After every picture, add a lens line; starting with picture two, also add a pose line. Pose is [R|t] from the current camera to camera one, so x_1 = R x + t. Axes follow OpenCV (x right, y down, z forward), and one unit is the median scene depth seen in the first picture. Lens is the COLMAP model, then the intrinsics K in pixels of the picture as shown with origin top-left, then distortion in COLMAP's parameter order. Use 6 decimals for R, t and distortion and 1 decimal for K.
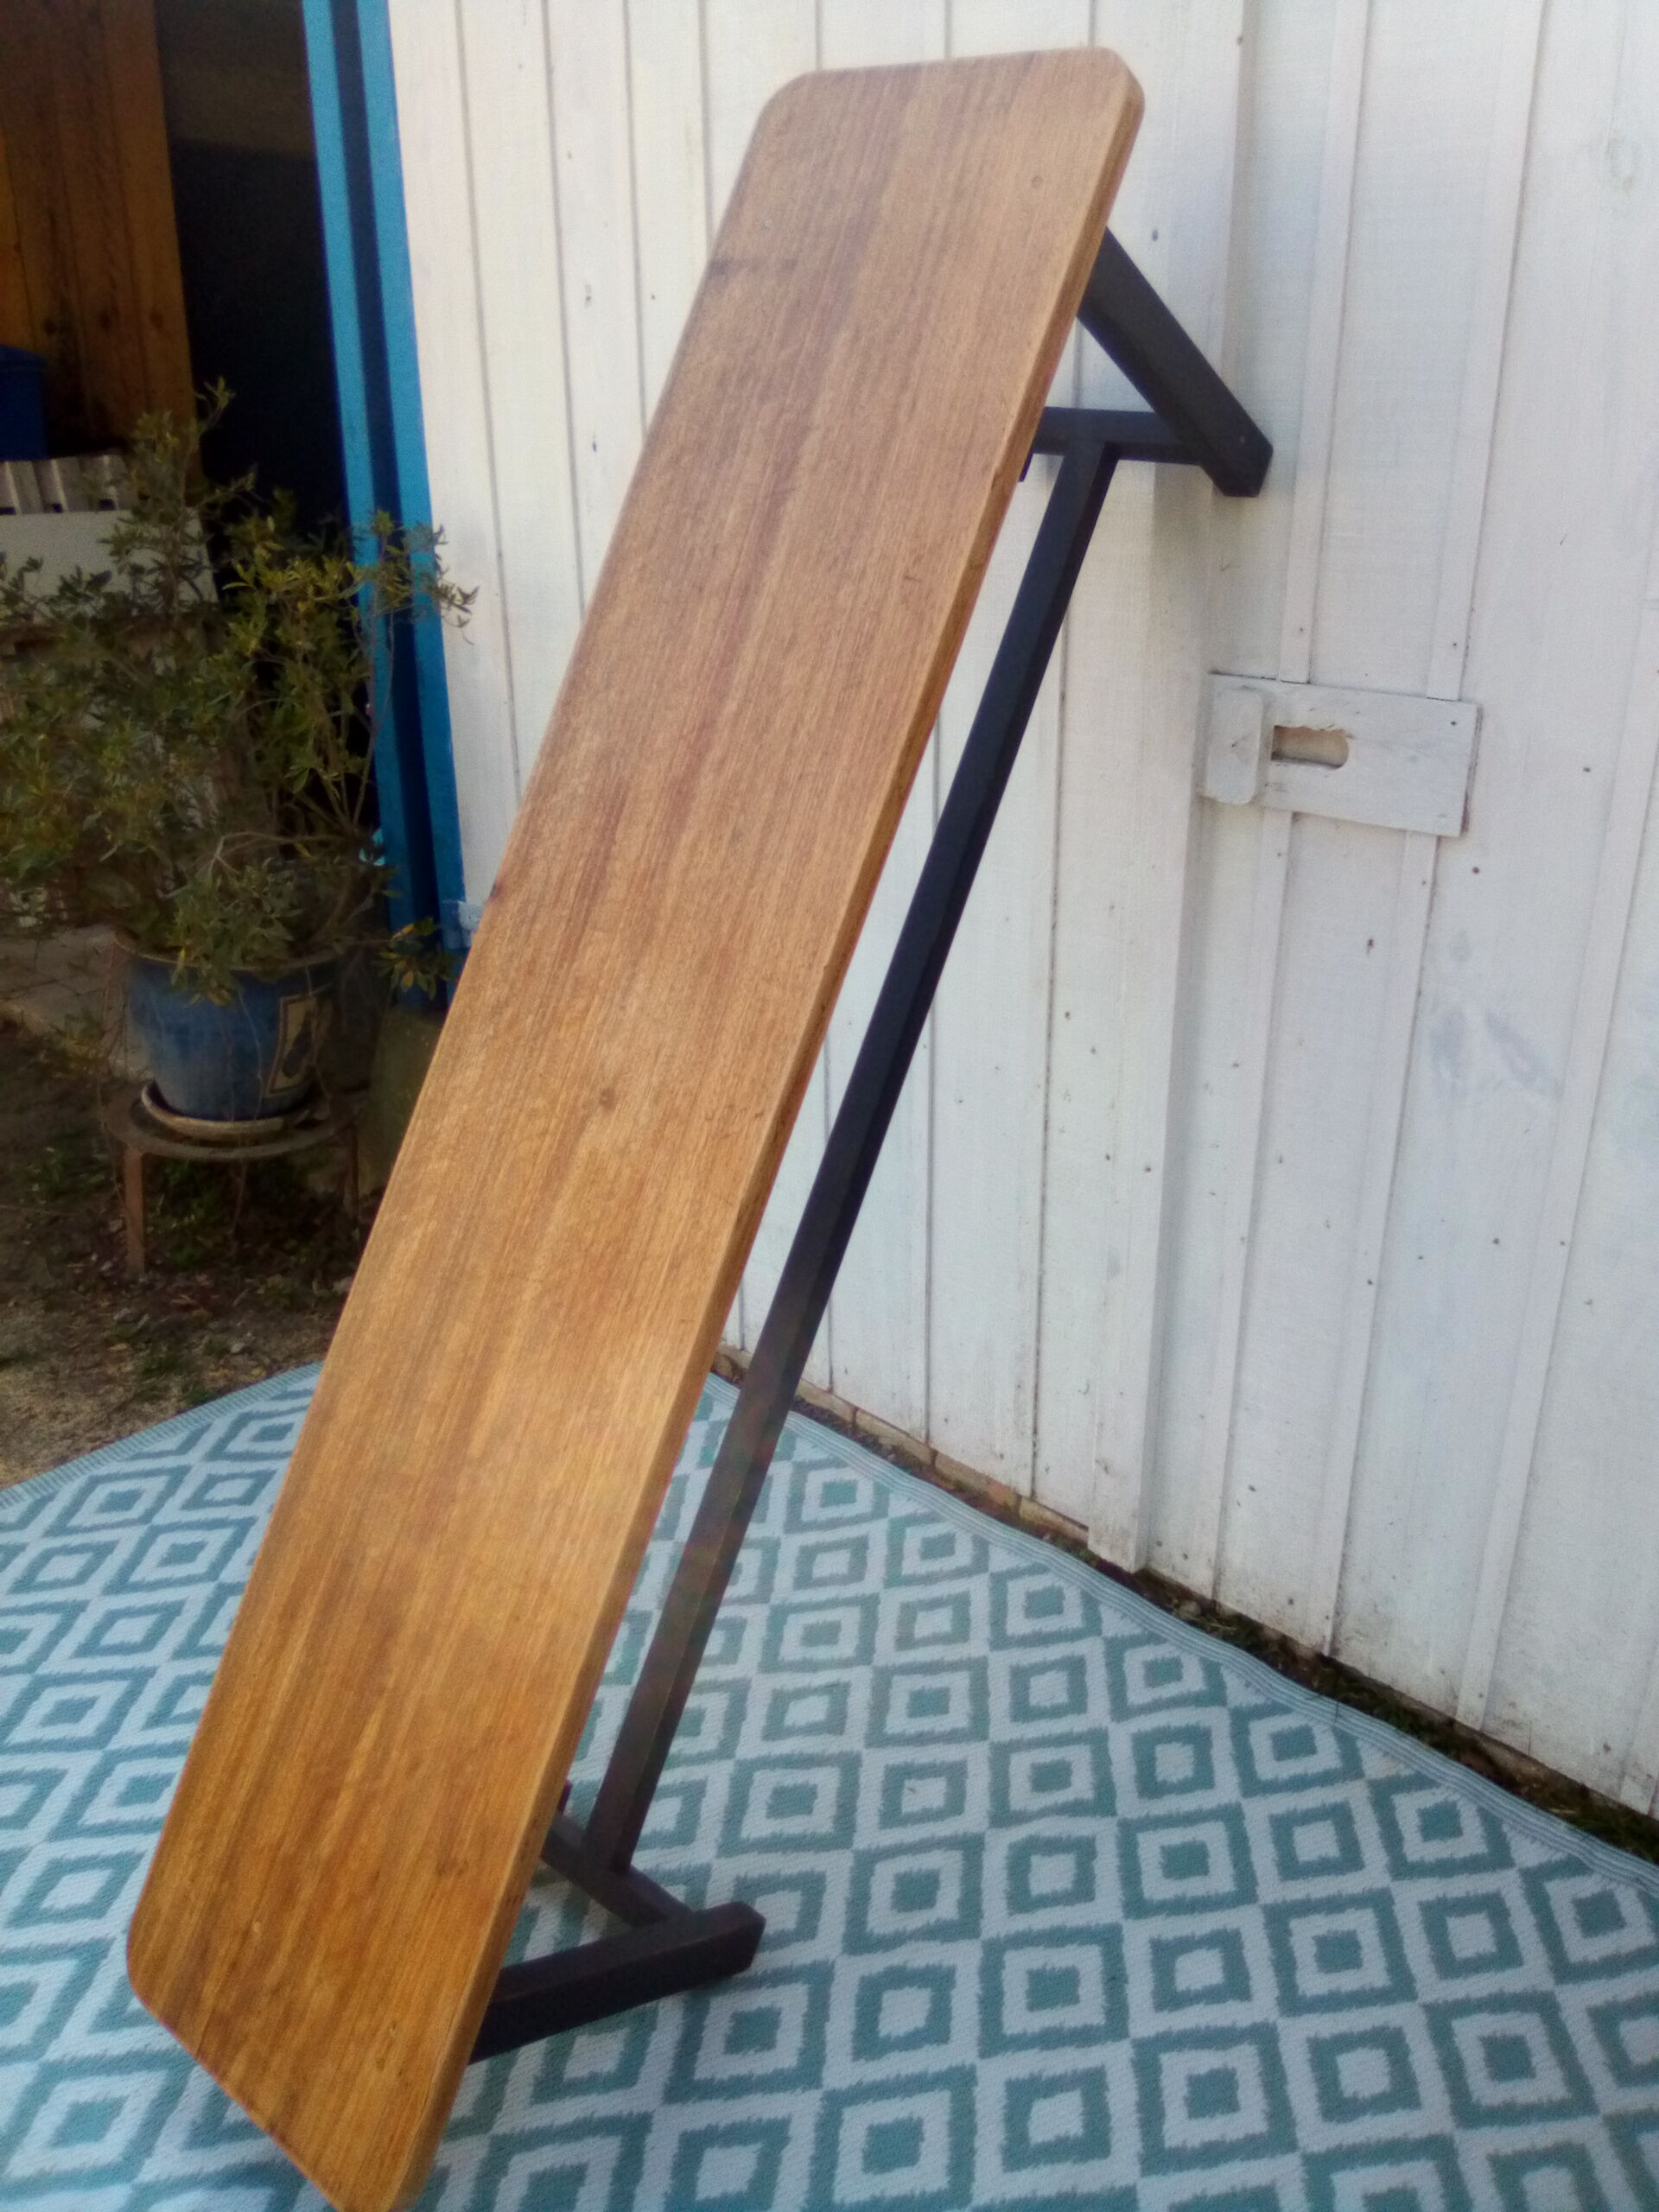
lens RADIAL K [[1756.7, 0, 837.7], [0, 1756.7, 1110.5], [0, 0, 1]] dist [0.039620, -0.091366]
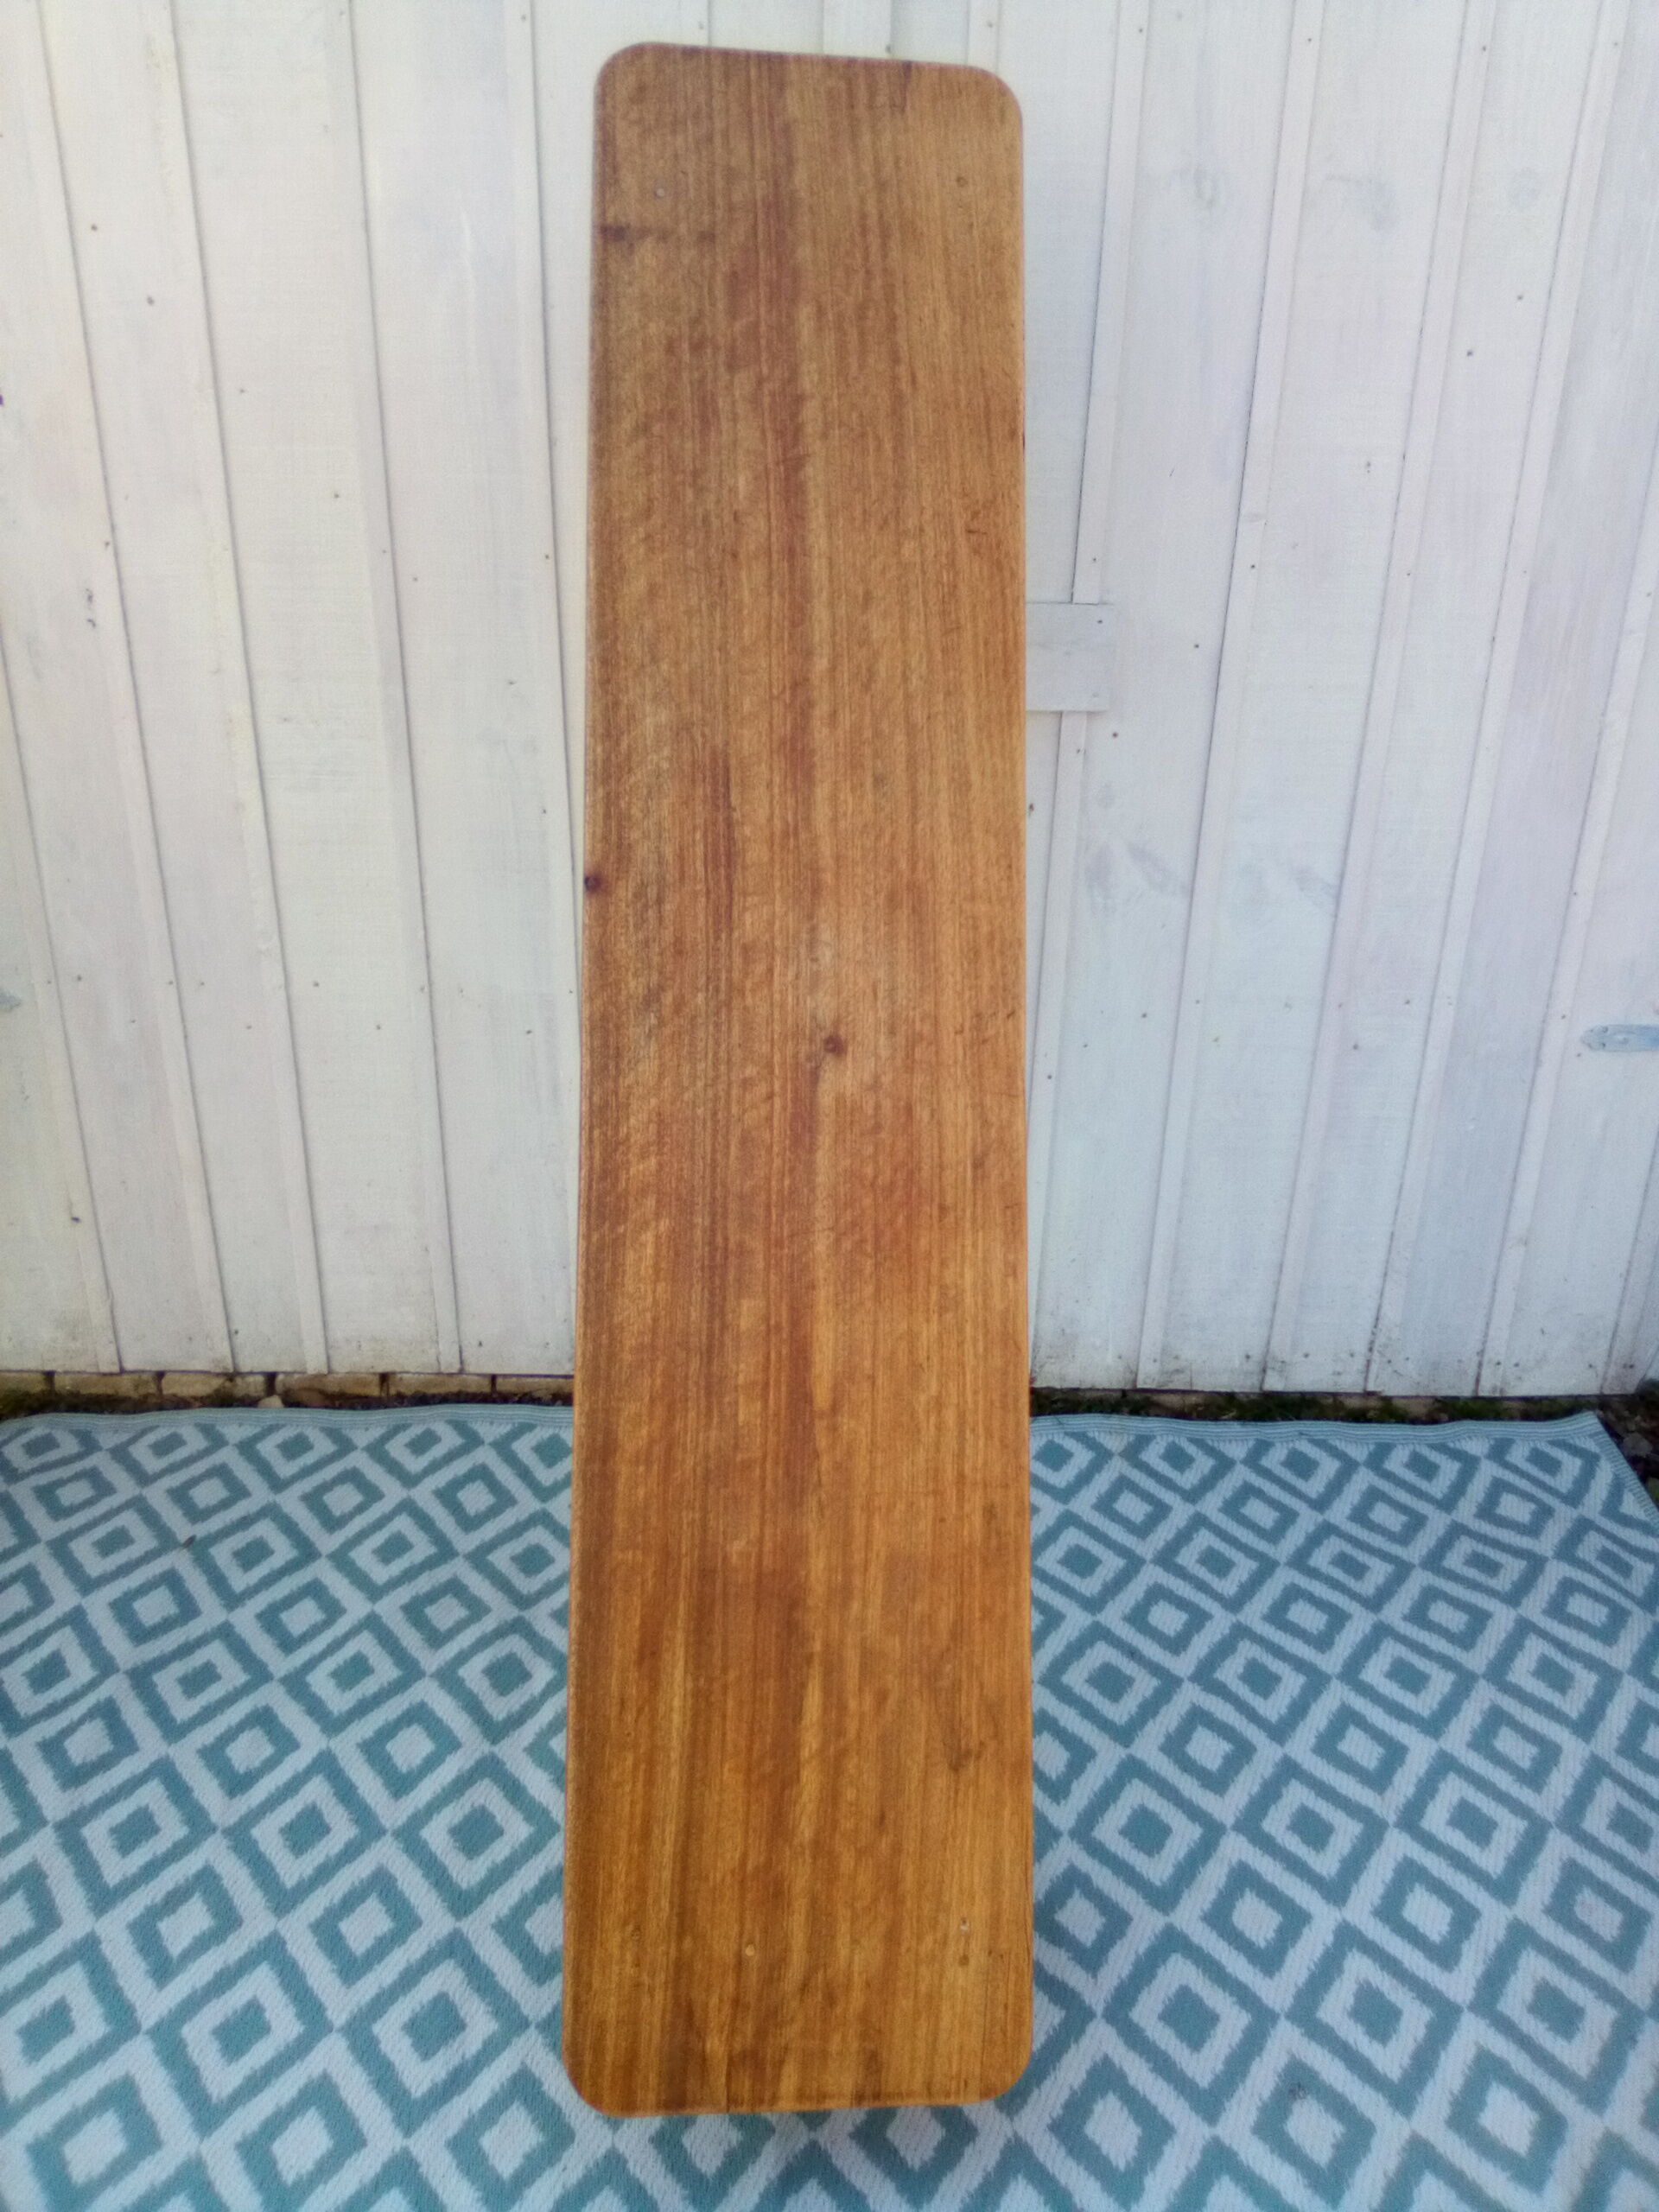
lens RADIAL K [[1756.7, 0, 869.6], [0, 1756.7, 1117.0], [0, 0, 1]] dist [0.039620, -0.091366]
pose [[0.716595, -0.272402, 0.642097, -0.785274], [0.242114, 0.960488, 0.137270, -0.102369], [-0.654119, 0.057094, 0.754234, 0.186265]]
